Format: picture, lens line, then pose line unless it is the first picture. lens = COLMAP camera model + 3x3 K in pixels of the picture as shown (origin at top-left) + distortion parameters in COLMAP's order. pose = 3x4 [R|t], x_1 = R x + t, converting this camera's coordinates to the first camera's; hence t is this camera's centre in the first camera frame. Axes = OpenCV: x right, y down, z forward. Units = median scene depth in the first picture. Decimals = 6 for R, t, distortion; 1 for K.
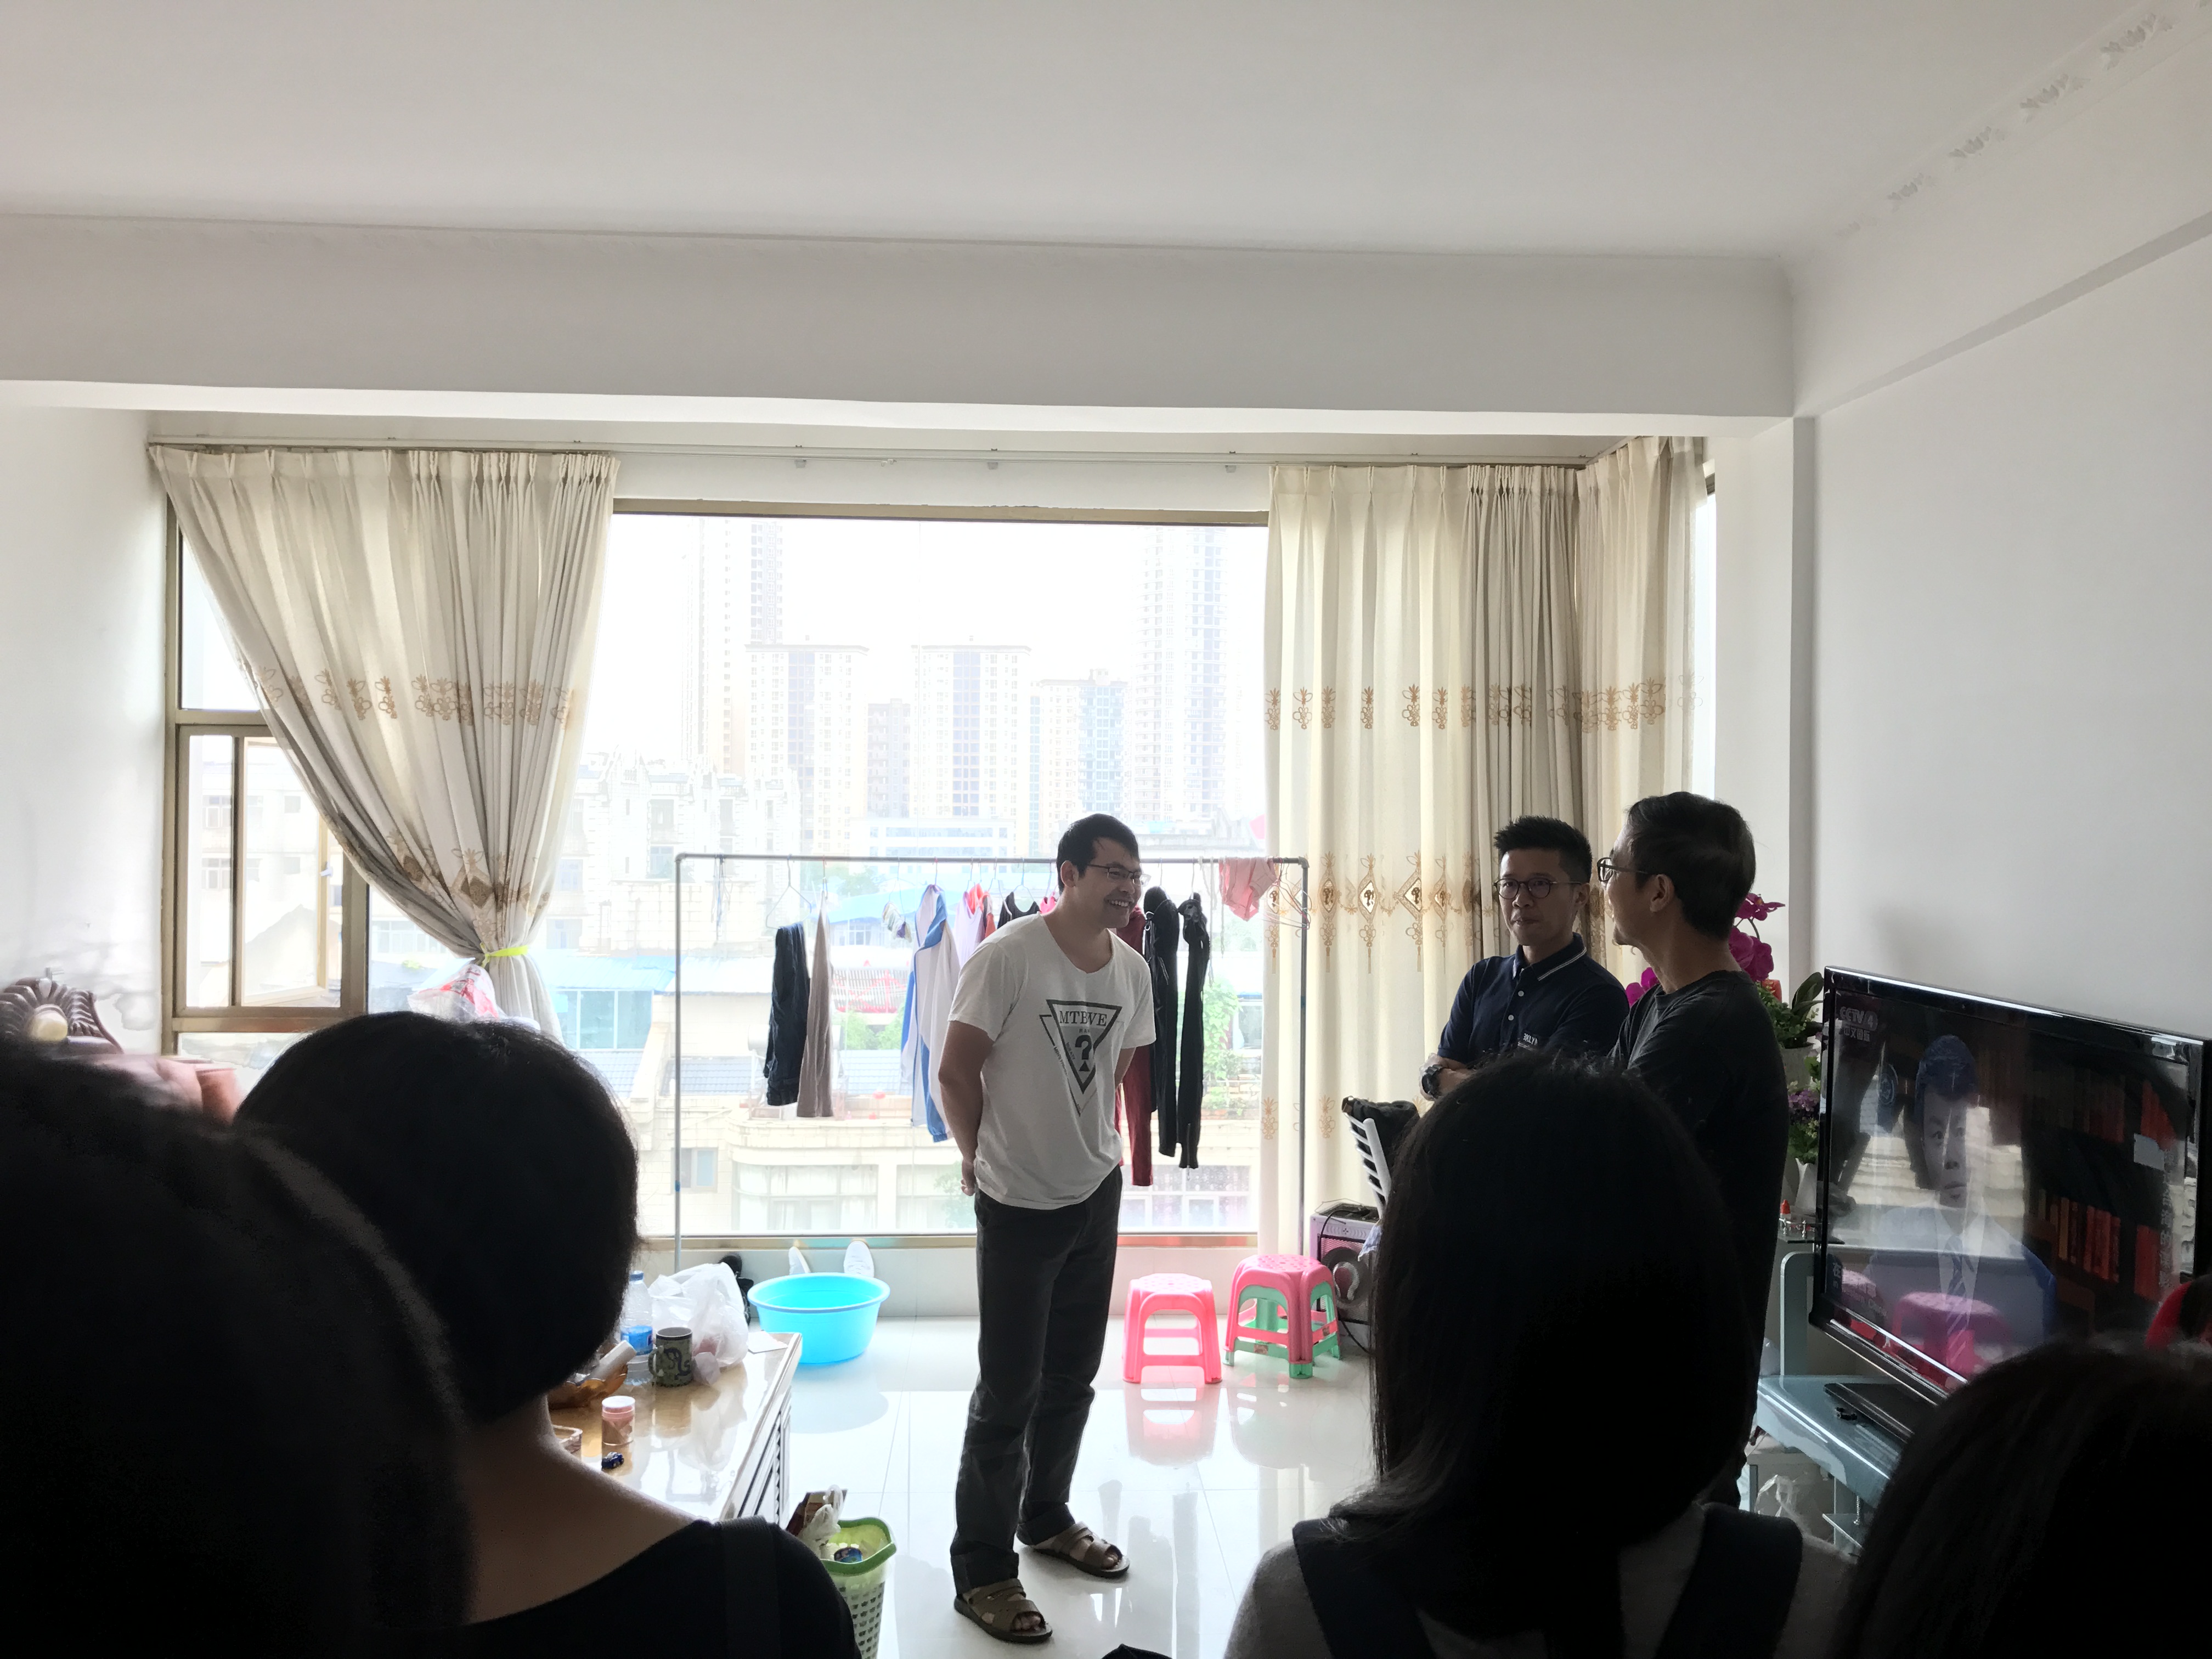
lens RADIAL K [[1738.6, 0, 1100.0], [0, 1738.6, 824.4], [0, 0, 1]] dist [-0.000029, -0.008481]
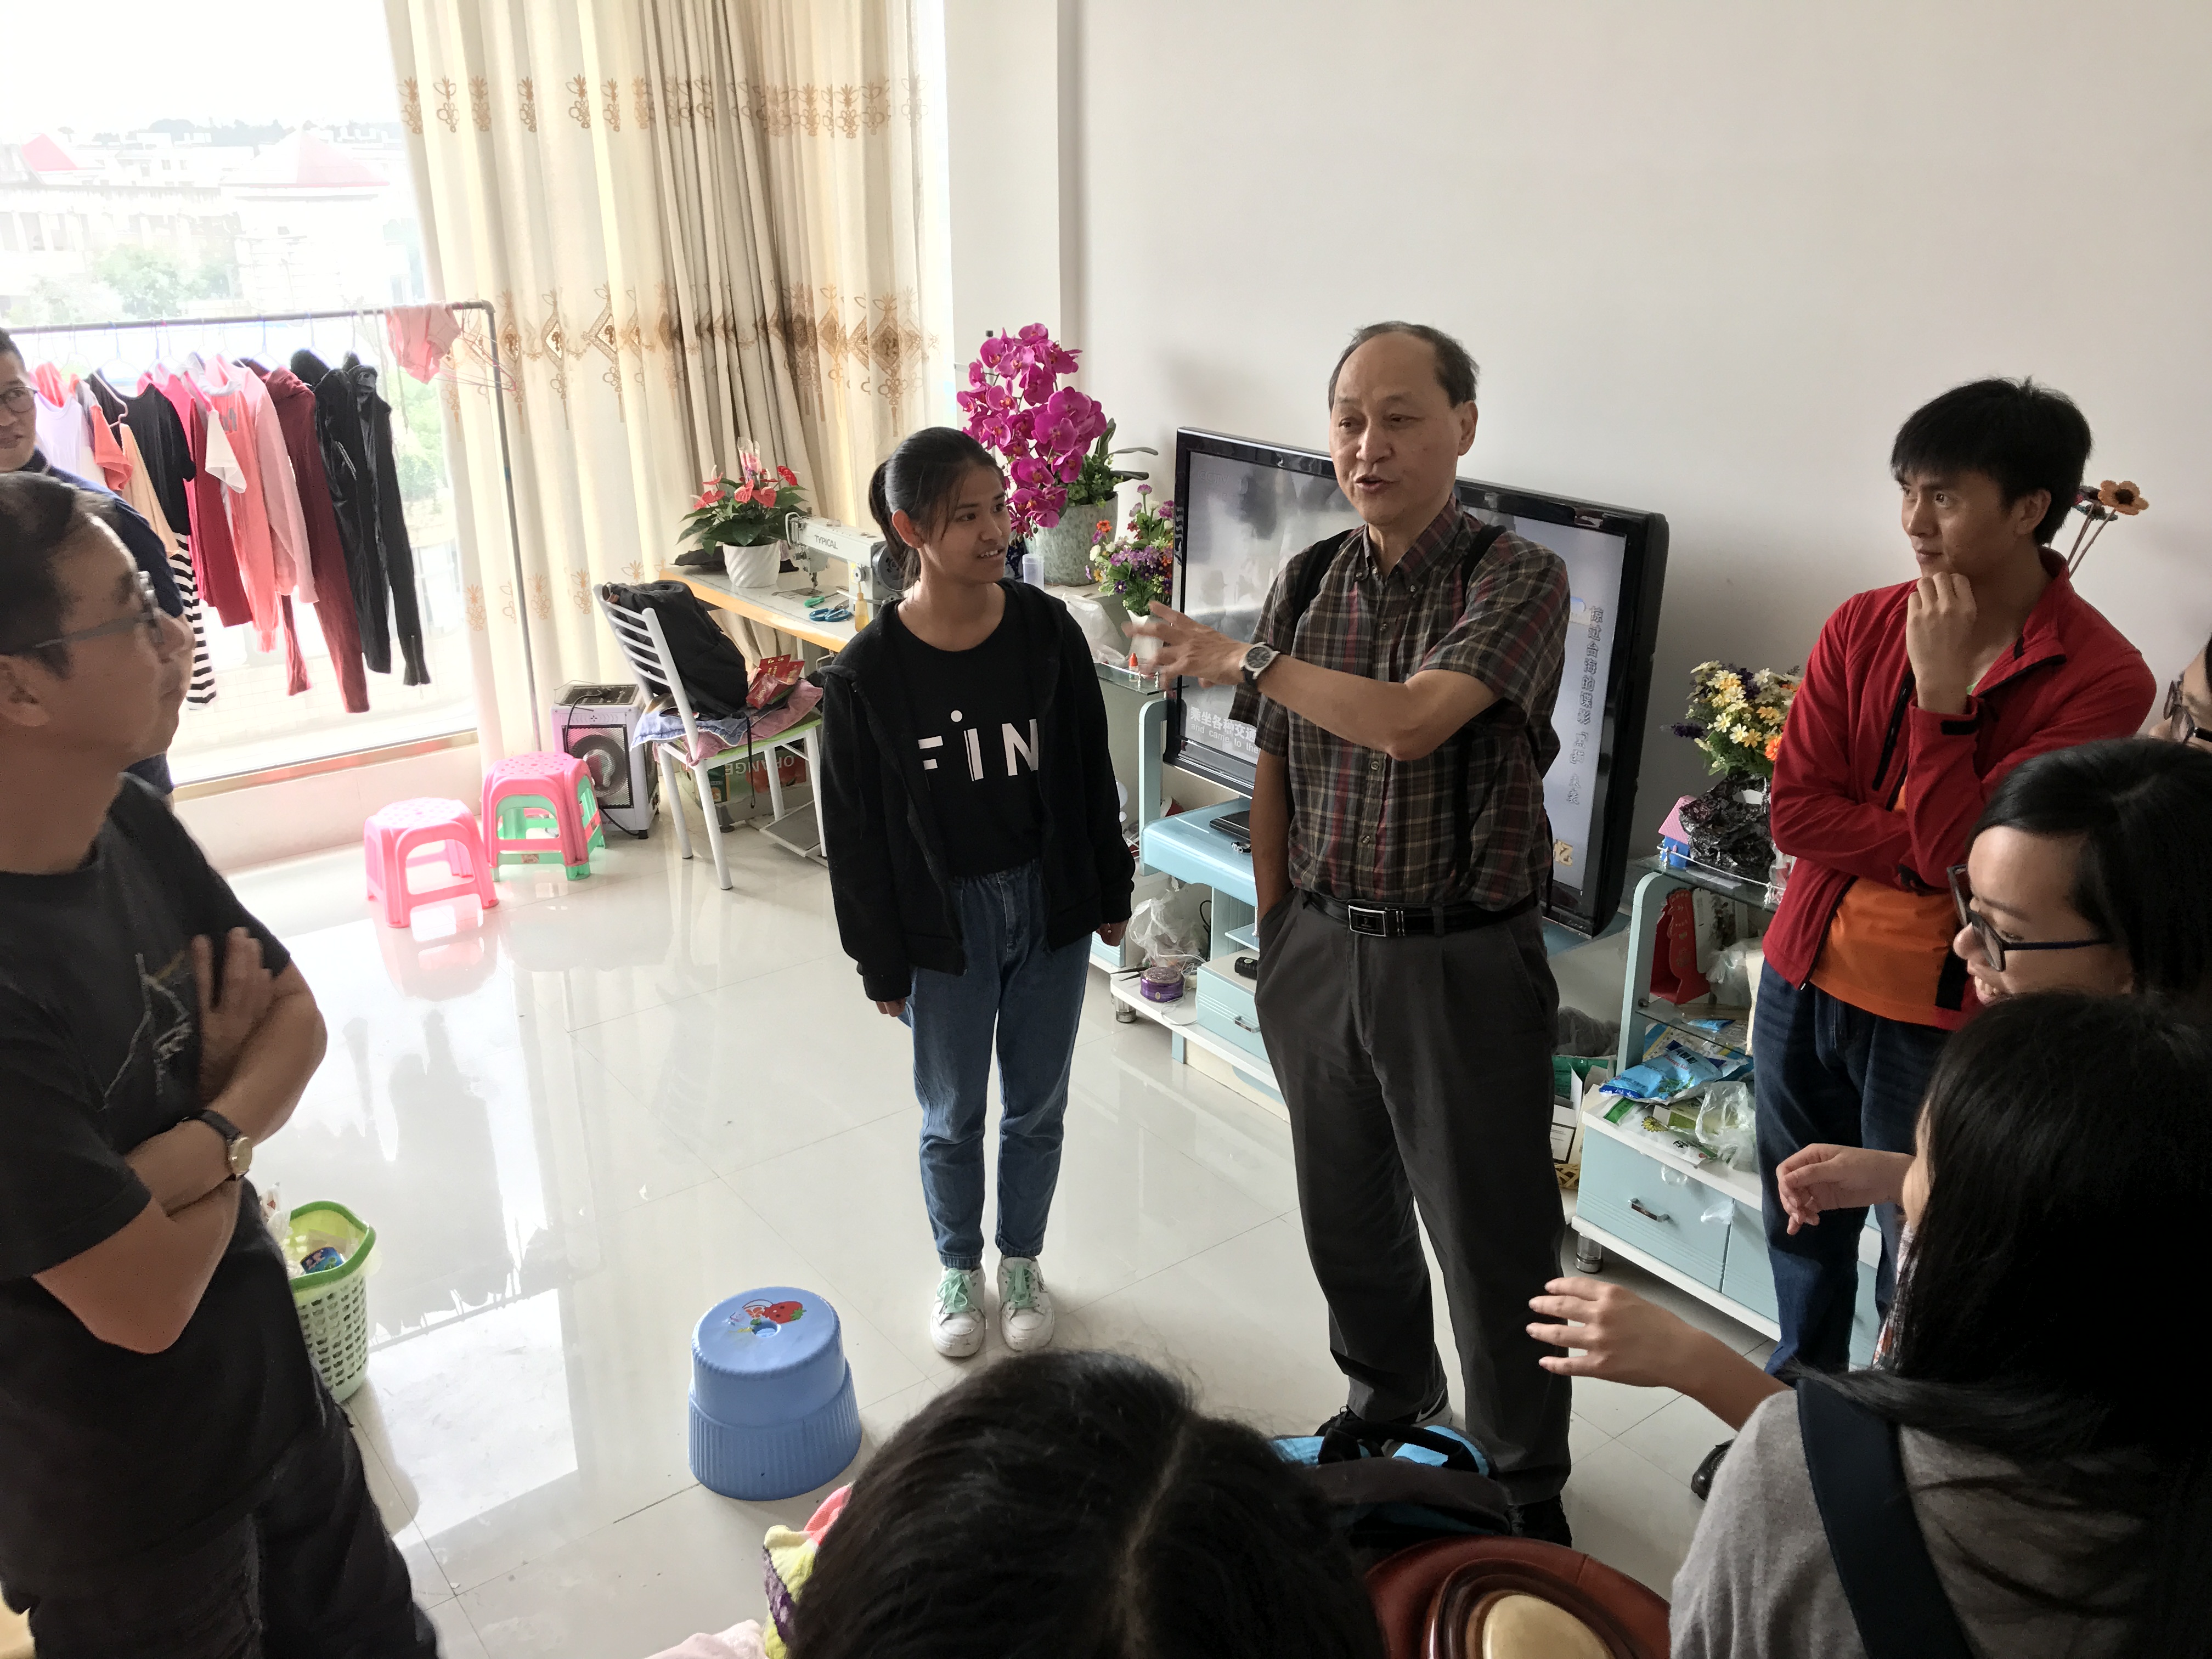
lens RADIAL K [[1738.6, 0, 1106.6], [0, 1738.6, 828.5], [0, 0, 1]] dist [-0.000029, -0.008481]
pose [[0.826012, -0.212234, 0.522170, -0.123852], [0.010205, 0.931882, 0.362617, -0.043127], [-0.563560, -0.294197, 0.771912, 0.105535]]
